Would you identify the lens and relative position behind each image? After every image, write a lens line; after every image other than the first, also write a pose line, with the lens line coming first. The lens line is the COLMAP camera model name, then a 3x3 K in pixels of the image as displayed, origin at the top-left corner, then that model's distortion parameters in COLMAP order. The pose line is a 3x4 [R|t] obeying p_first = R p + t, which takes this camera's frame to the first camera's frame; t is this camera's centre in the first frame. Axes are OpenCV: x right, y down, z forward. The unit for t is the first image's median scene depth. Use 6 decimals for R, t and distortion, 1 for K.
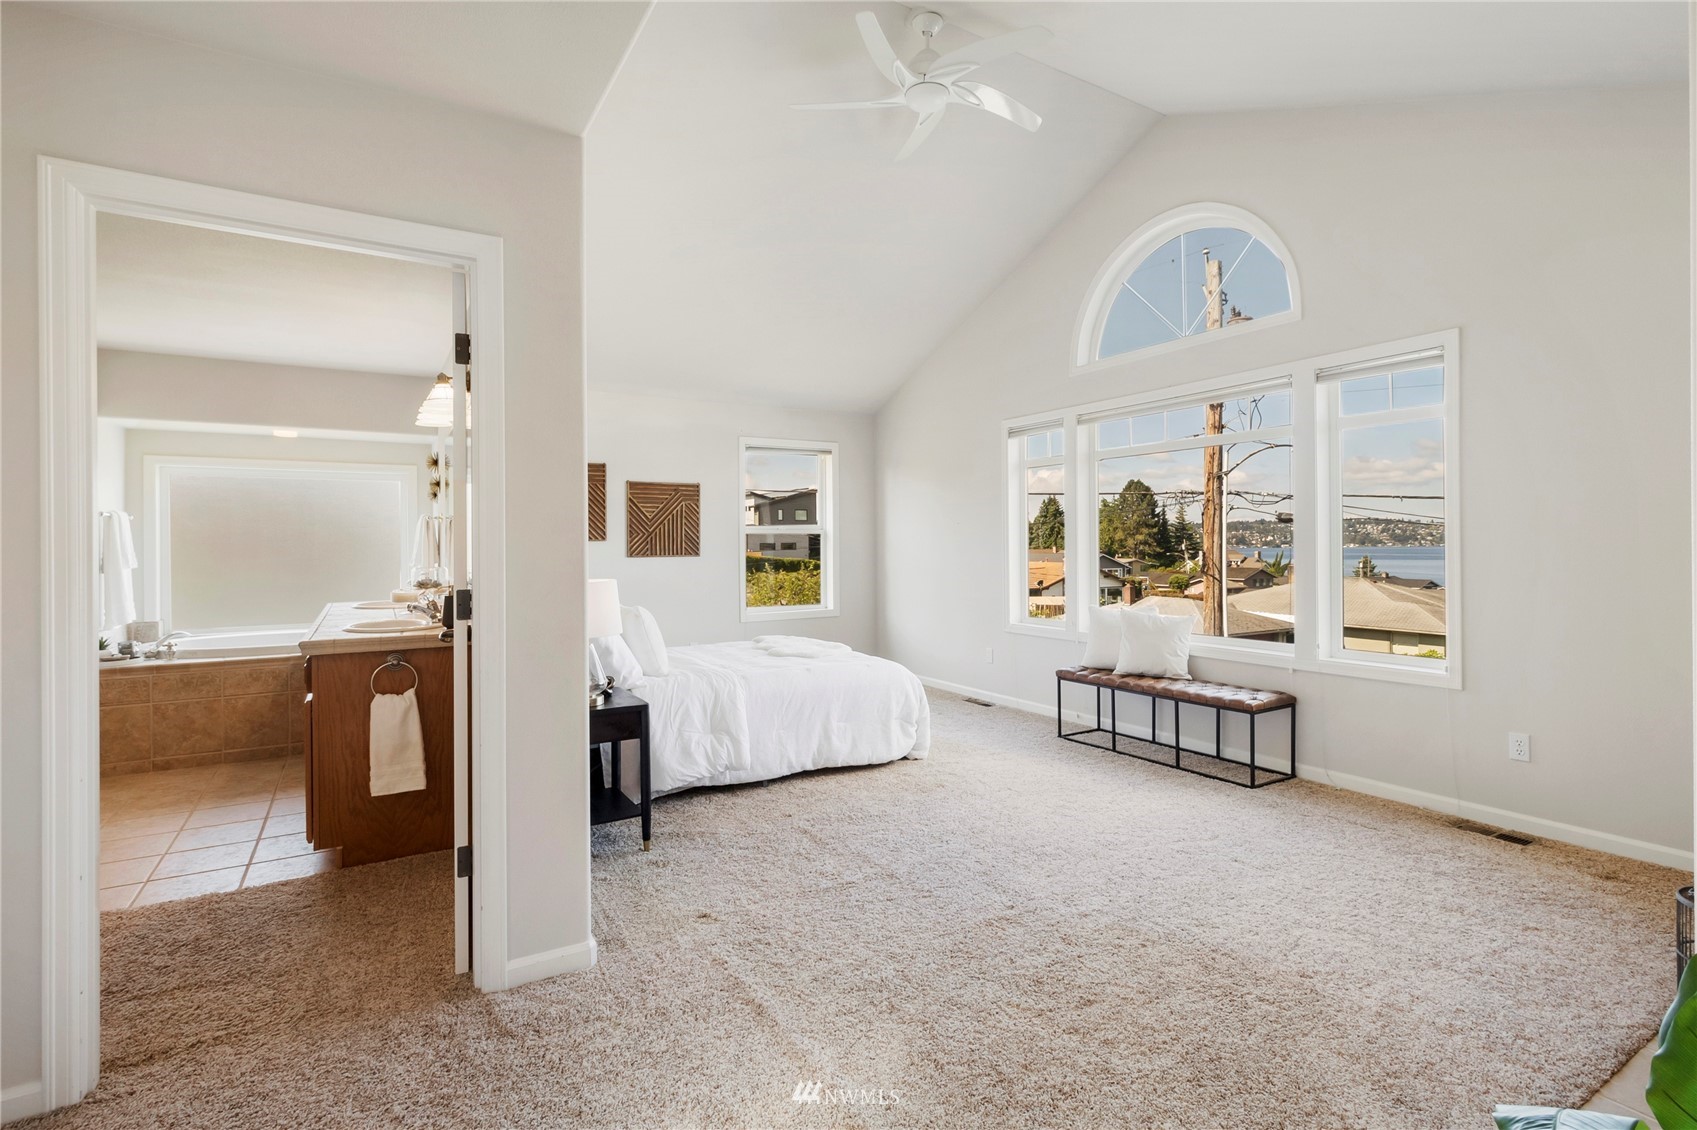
lens RADIAL K [[801.6, 0, 842.5], [0, 801.6, 540.5], [0, 0, 1]] dist [0.005828, 0.000064]
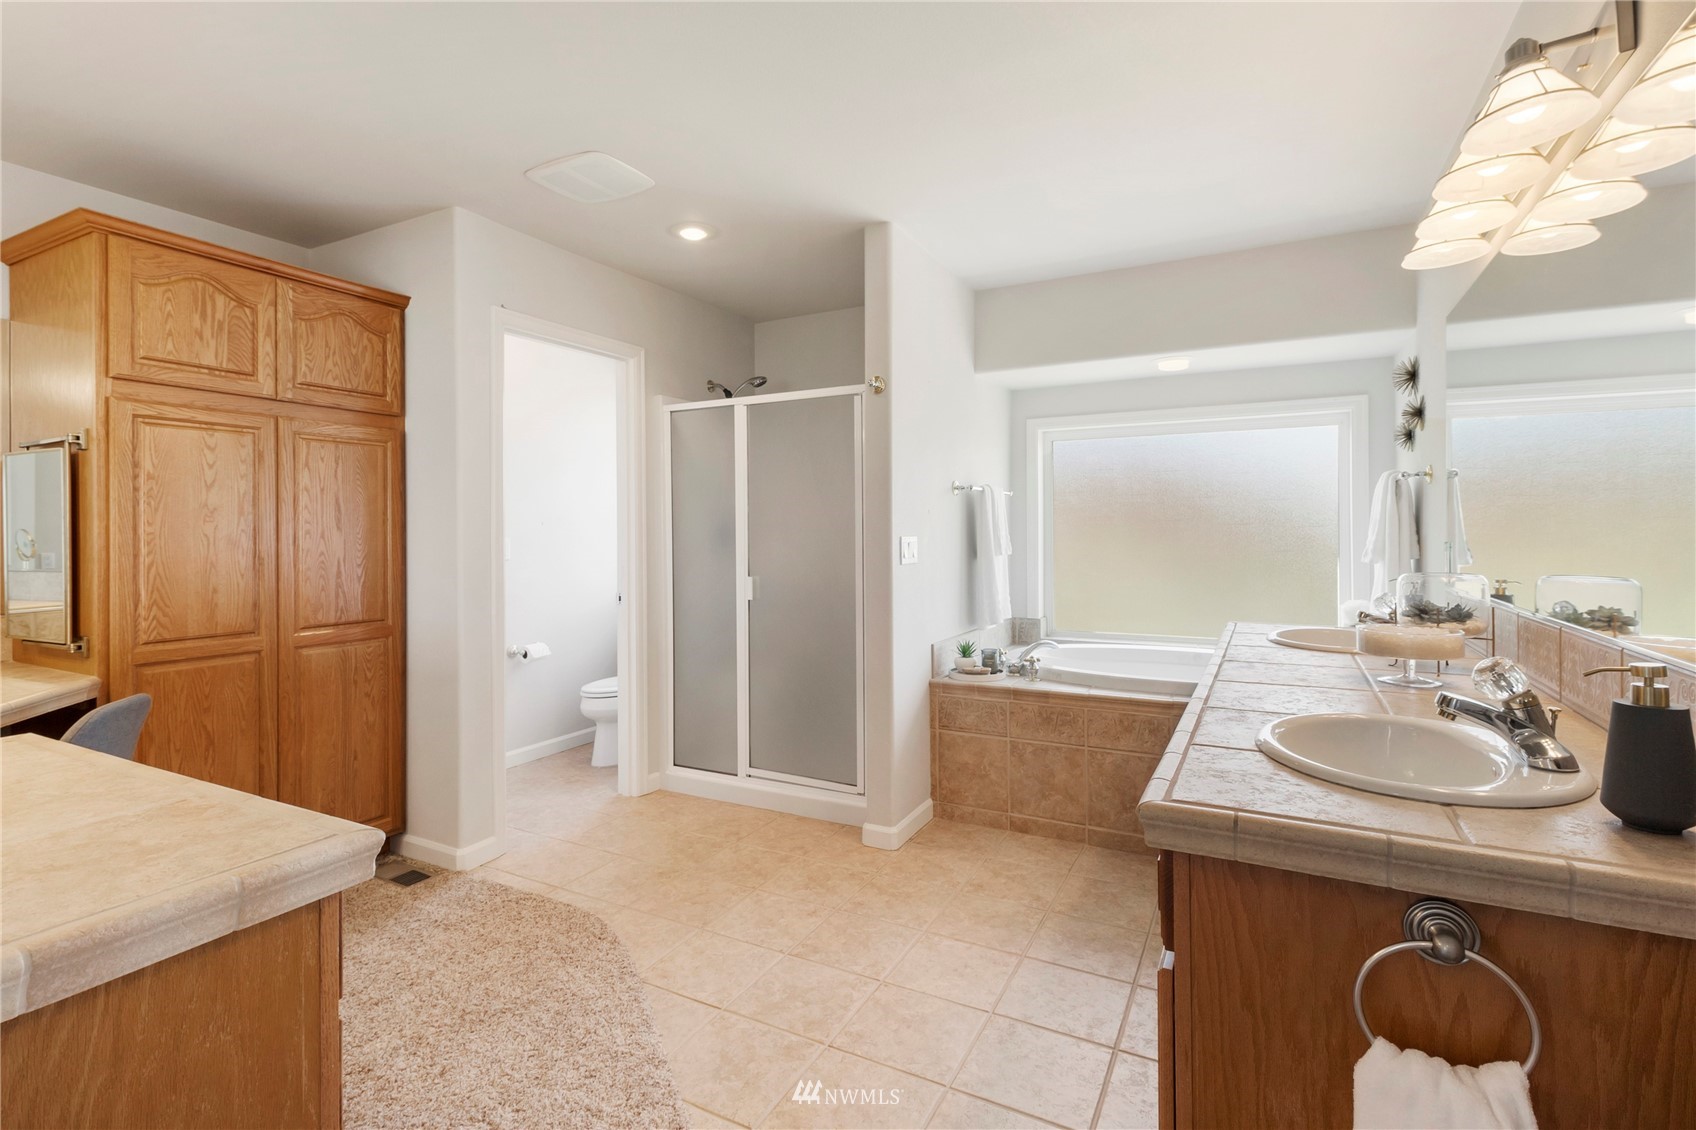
lens RADIAL K [[801.1, 0, 844.0], [0, 801.1, 535.0], [0, 0, 1]] dist [0.005828, 0.000064]
pose [[0.520277, 0.006777, -0.853971, -0.296767], [0.005032, 0.999927, 0.011001, 0.005157], [0.853983, -0.010021, 0.520205, 0.471718]]
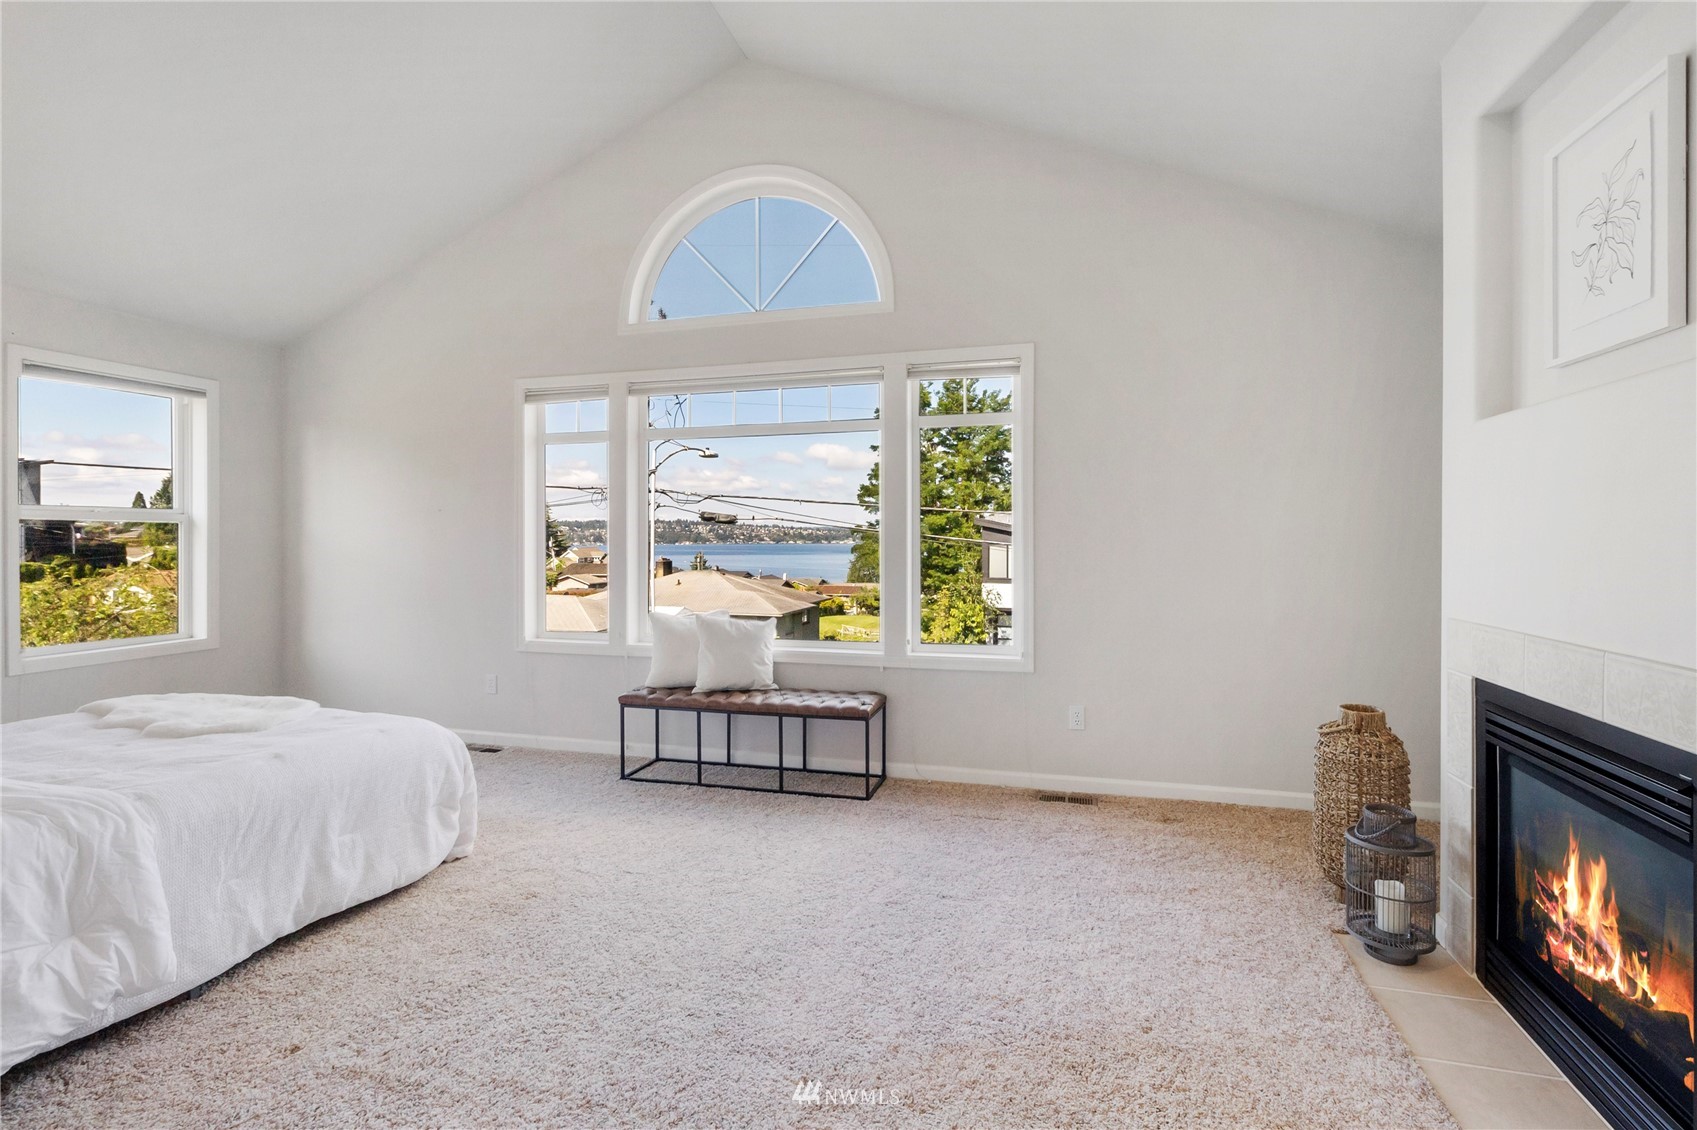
lens RADIAL K [[801.6, 0, 837.5], [0, 801.6, 538.5], [0, 0, 1]] dist [0.005828, 0.000064]
pose [[0.729952, 0.006366, 0.683468, -0.136034], [-0.006969, 0.999974, -0.001871, 0.004962], [-0.683462, -0.003398, 0.729978, 0.295701]]
